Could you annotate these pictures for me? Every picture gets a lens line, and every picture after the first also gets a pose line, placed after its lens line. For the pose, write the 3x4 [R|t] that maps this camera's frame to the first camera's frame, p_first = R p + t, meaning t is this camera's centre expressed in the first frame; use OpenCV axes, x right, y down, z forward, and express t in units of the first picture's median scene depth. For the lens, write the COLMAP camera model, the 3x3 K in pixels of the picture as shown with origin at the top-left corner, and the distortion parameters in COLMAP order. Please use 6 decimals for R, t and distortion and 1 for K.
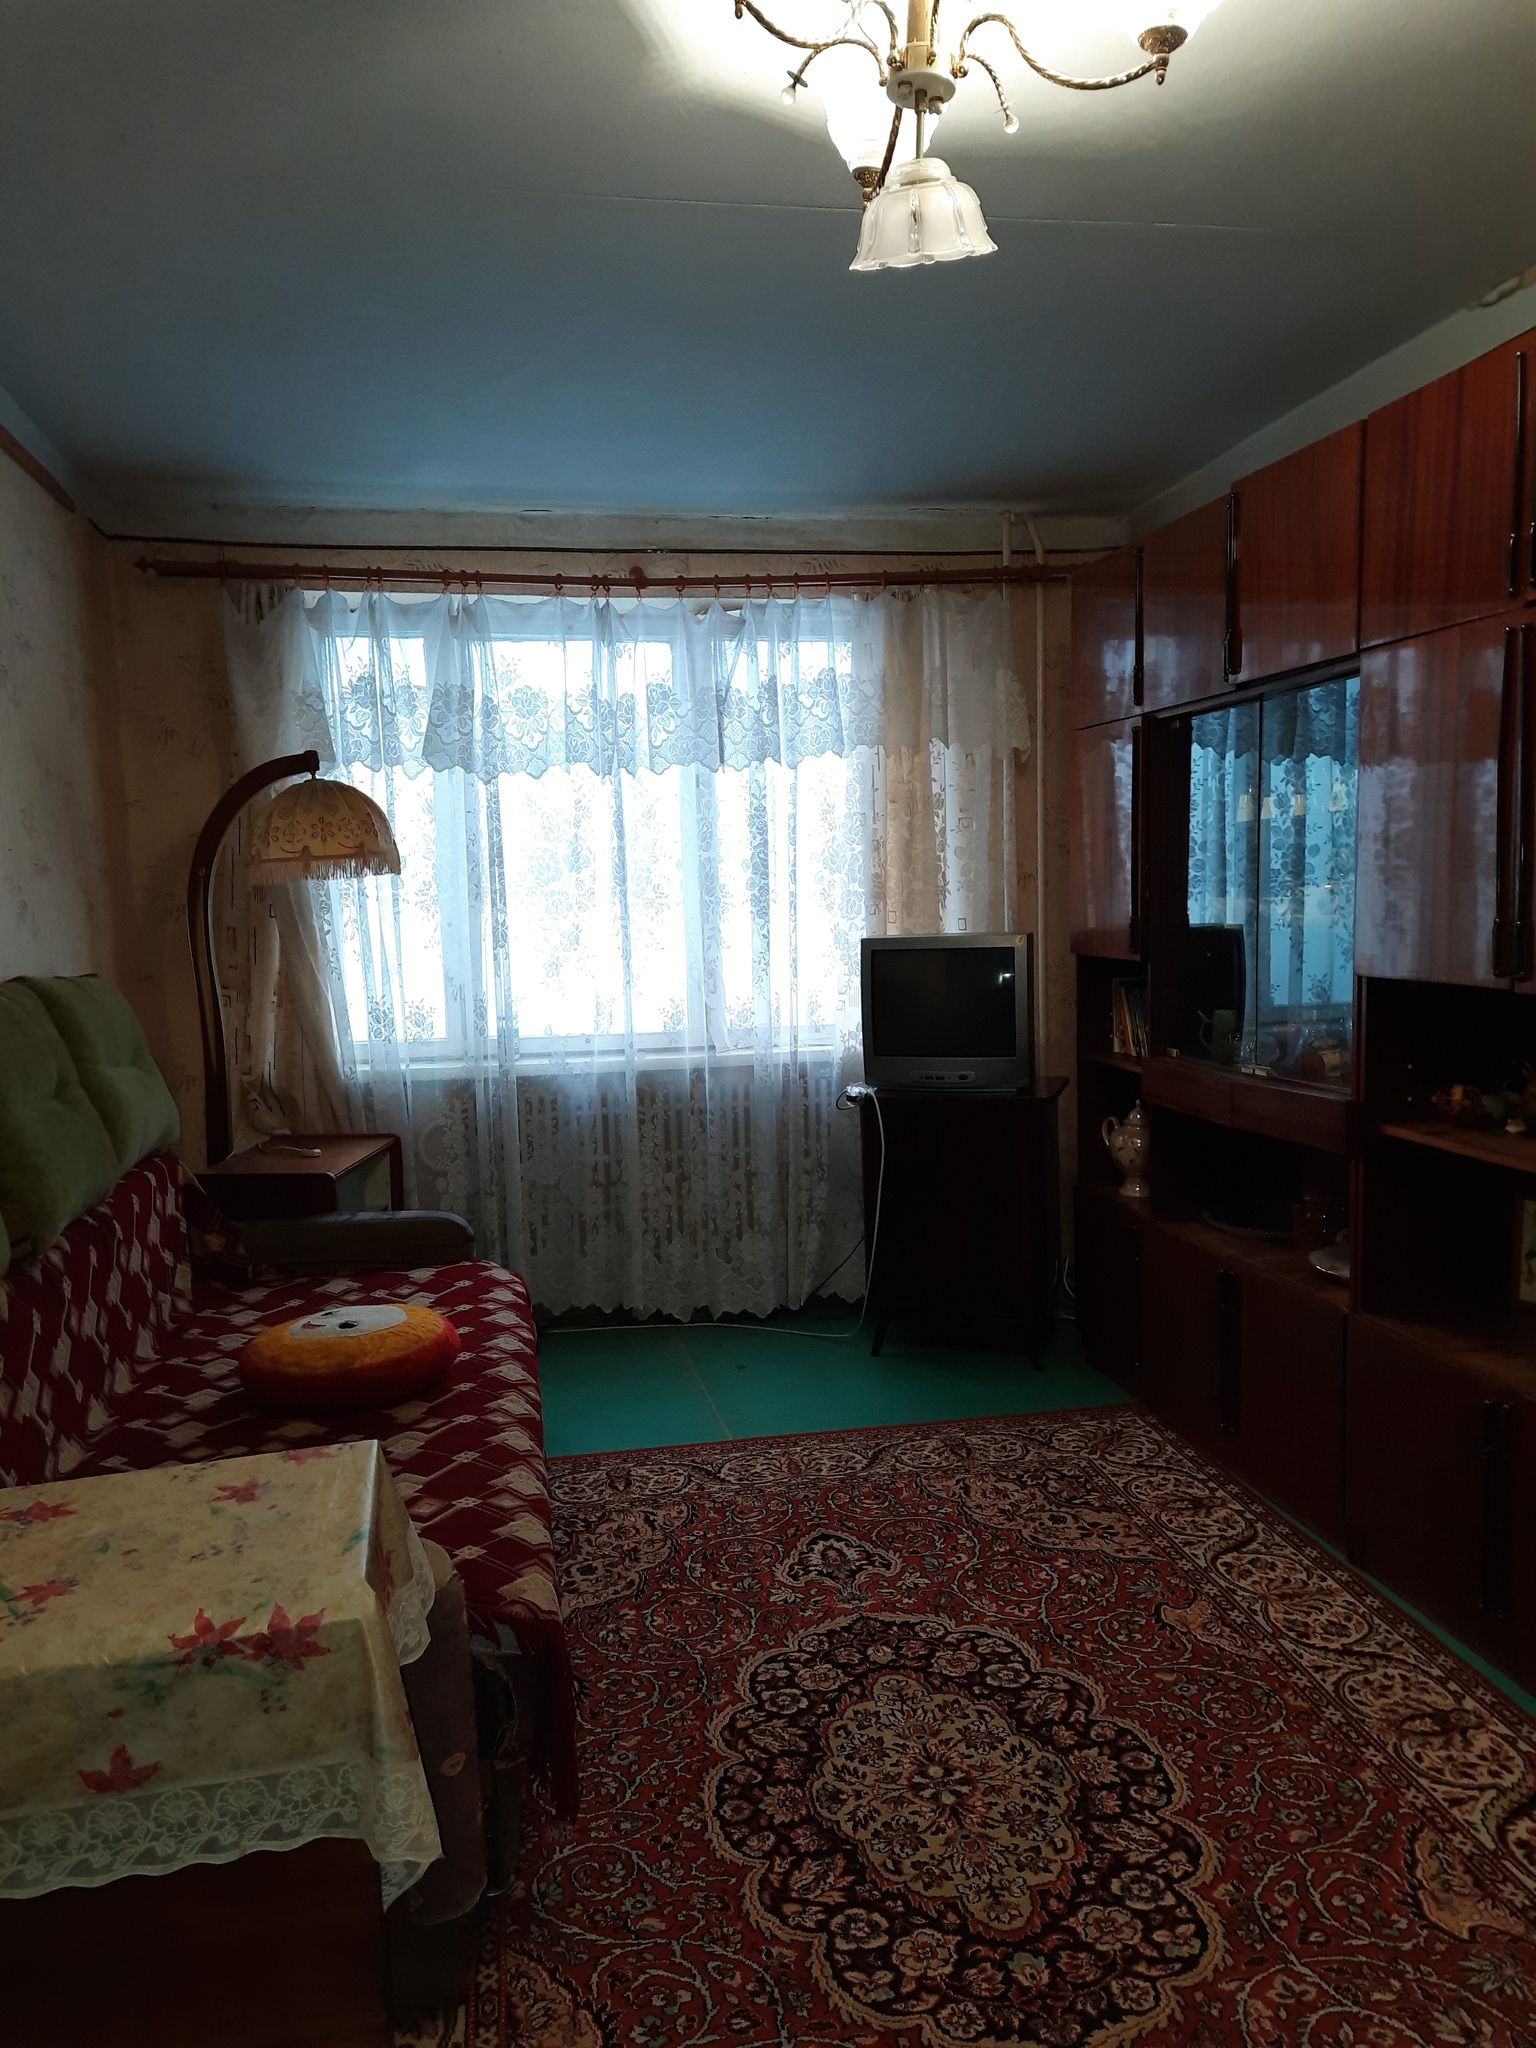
lens RADIAL K [[1450.5, 0, 765.8], [0, 1450.5, 1021.5], [0, 0, 1]] dist [0.095663, -0.084502]
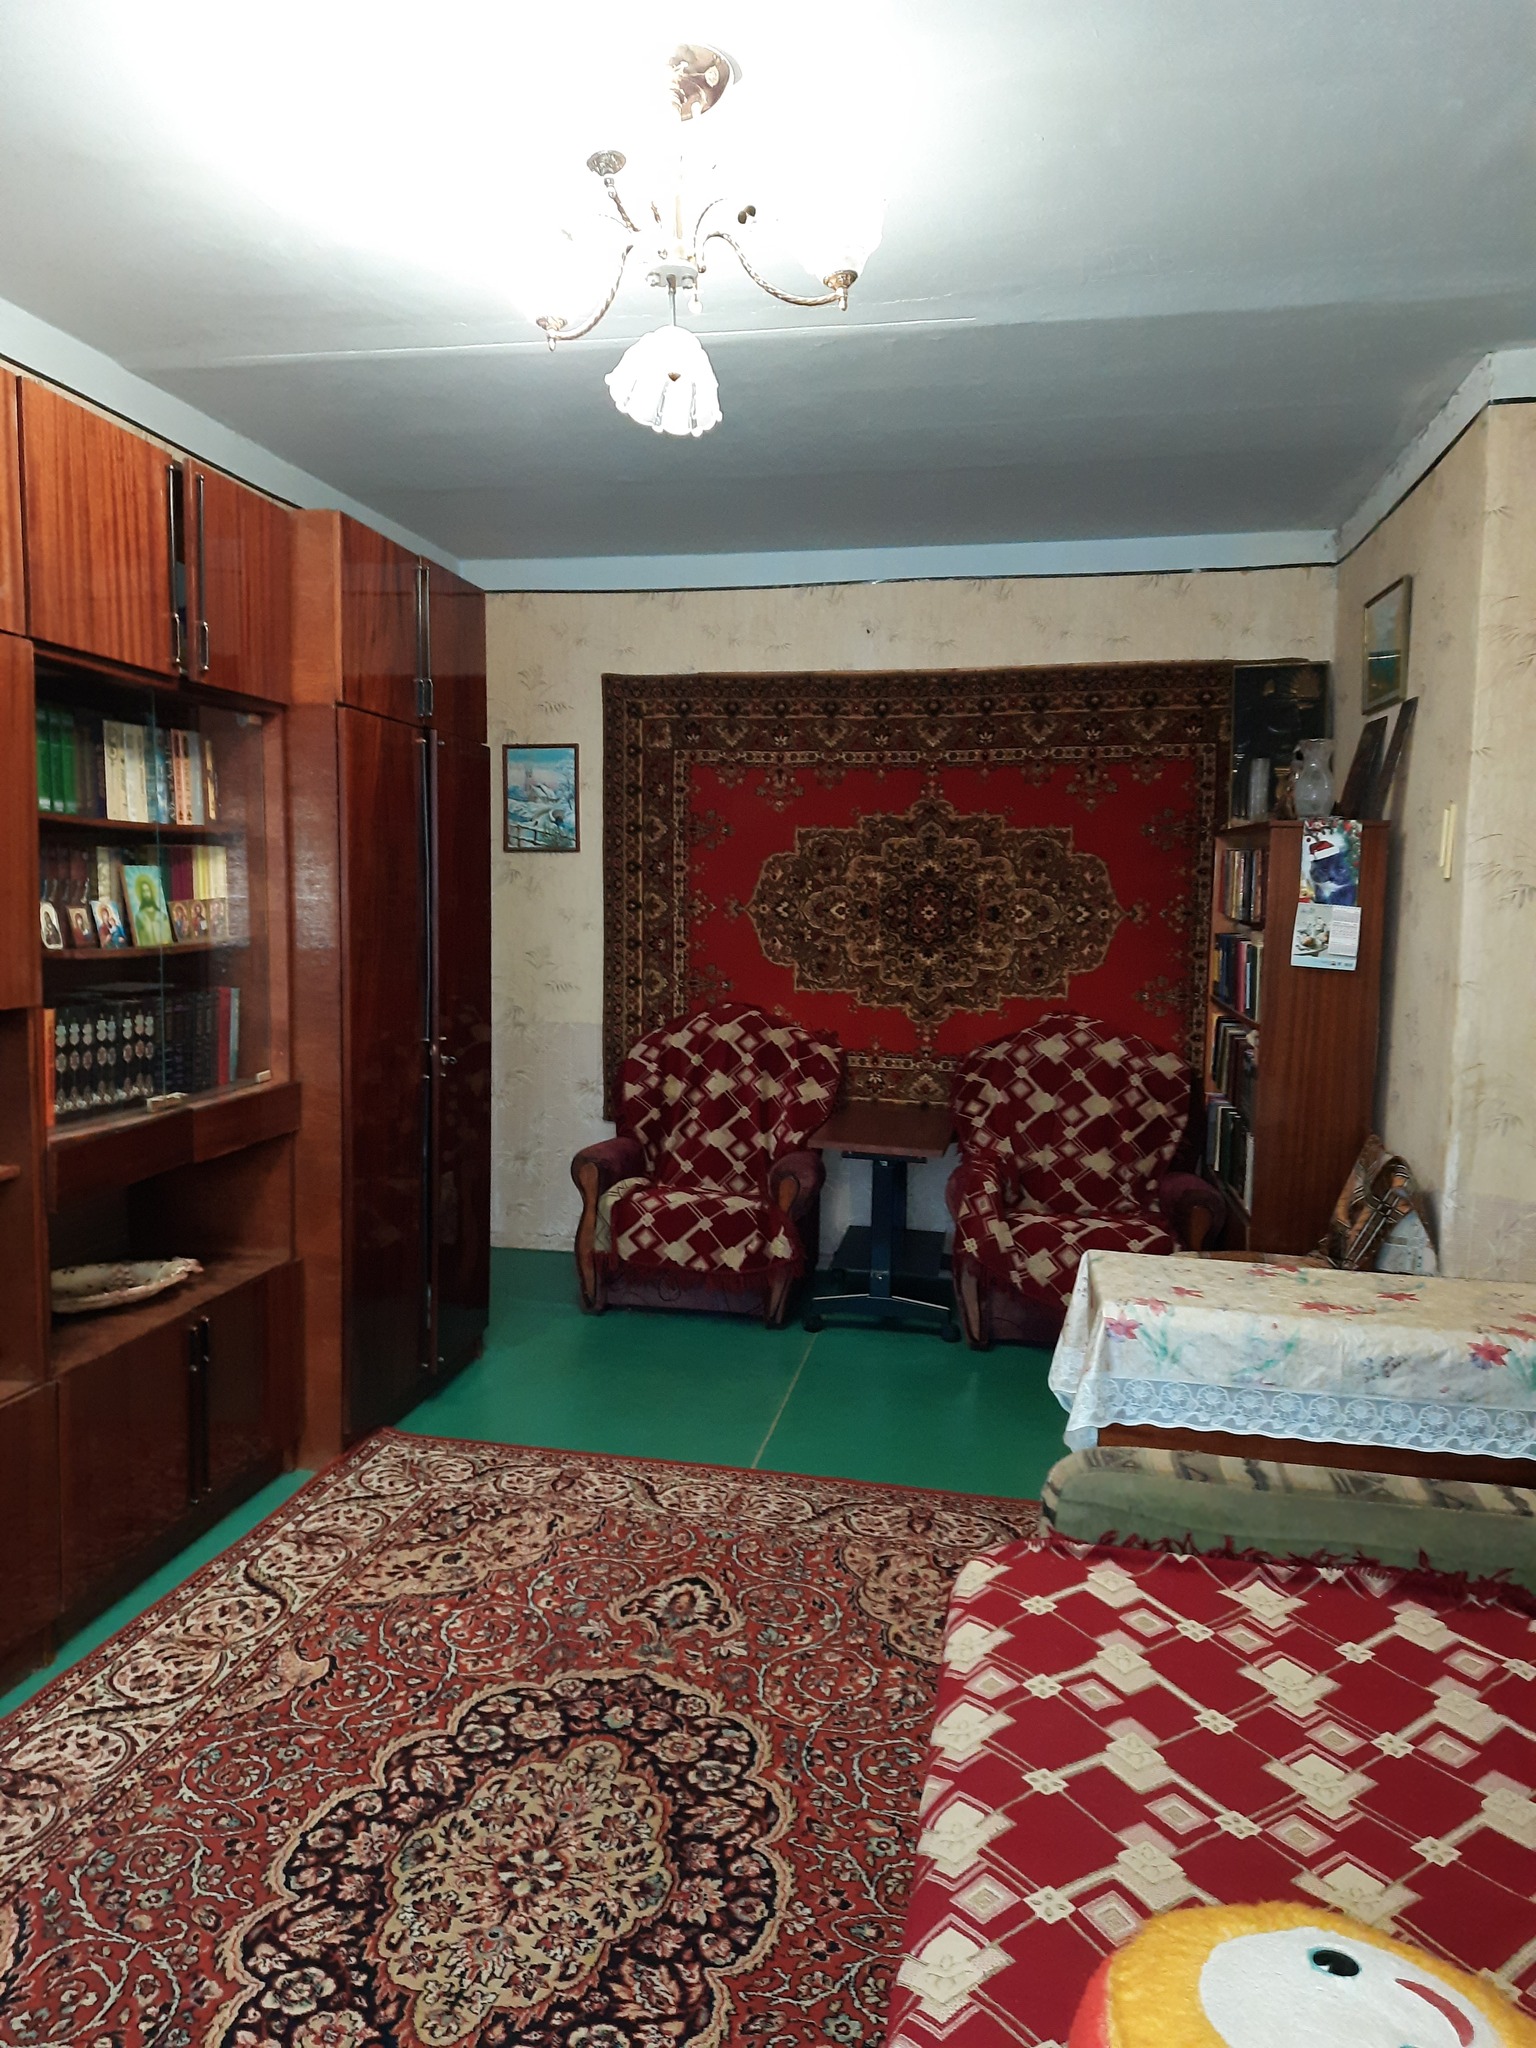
lens RADIAL K [[1450.5, 0, 761.3], [0, 1450.5, 1020.3], [0, 0, 1]] dist [0.095663, -0.084502]
pose [[-0.925516, -0.021391, 0.378104, -0.347740], [0.042048, 0.986426, 0.158730, -0.146512], [-0.376367, 0.162805, -0.912054, 1.681148]]
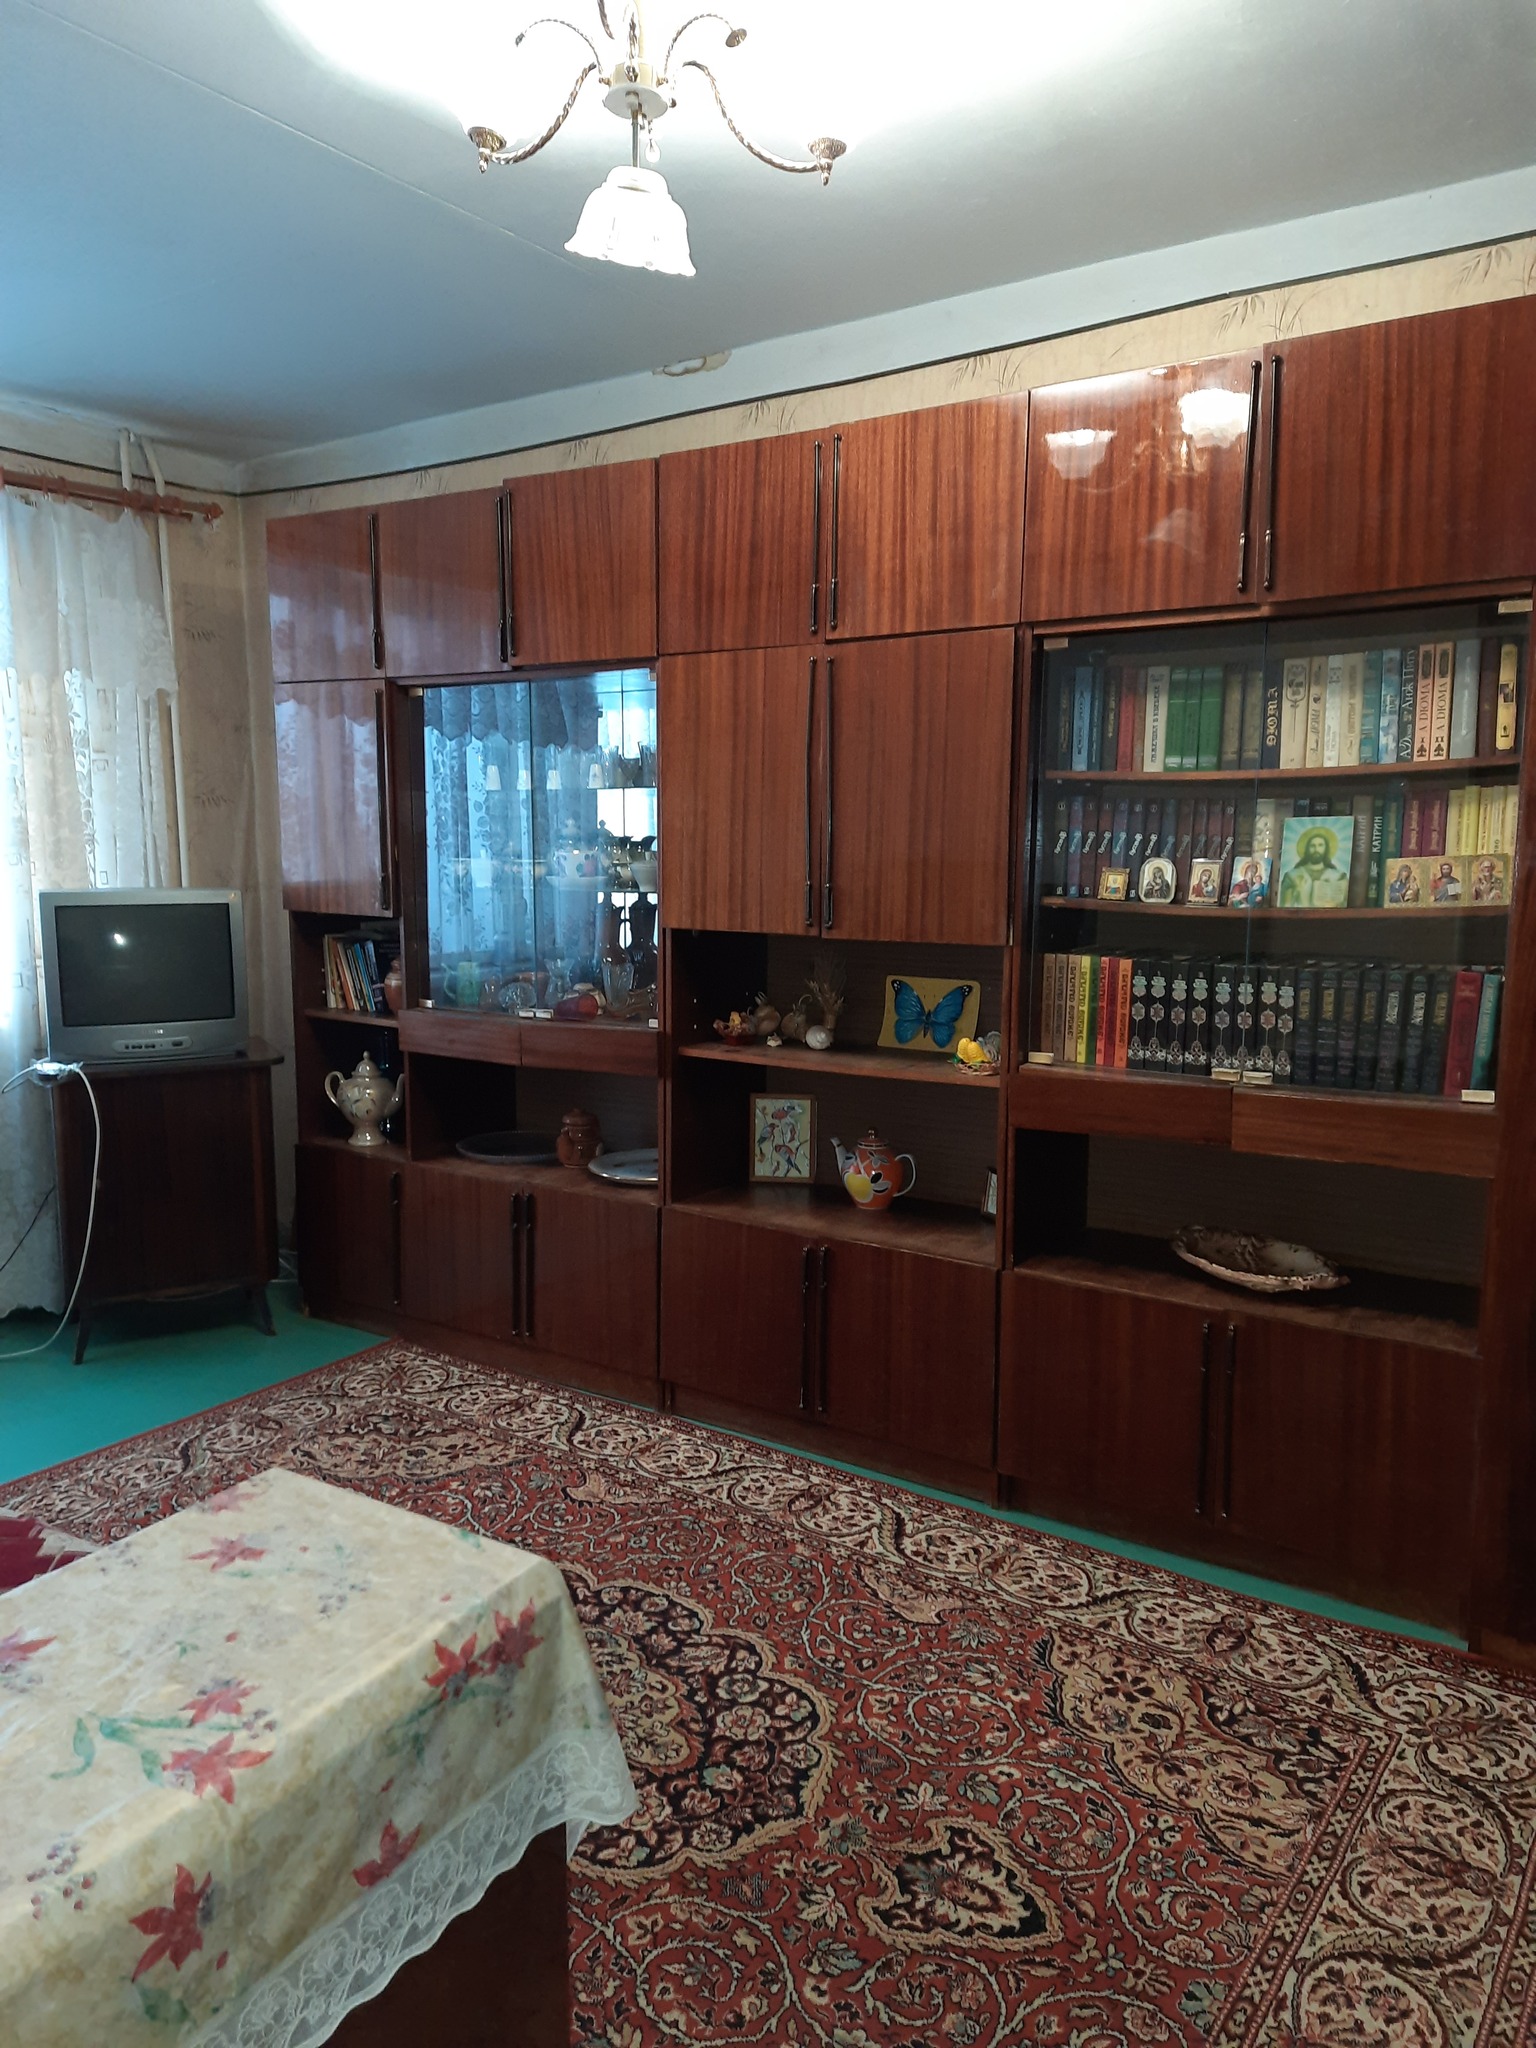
lens RADIAL K [[1450.5, 0, 742.5], [0, 1450.5, 1019.5], [0, 0, 1]] dist [0.095663, -0.084502]
pose [[0.712505, -0.059590, 0.699132, -0.480638], [0.041408, 0.998222, 0.042882, -0.004265], [-0.700444, -0.001604, 0.713706, 0.133426]]
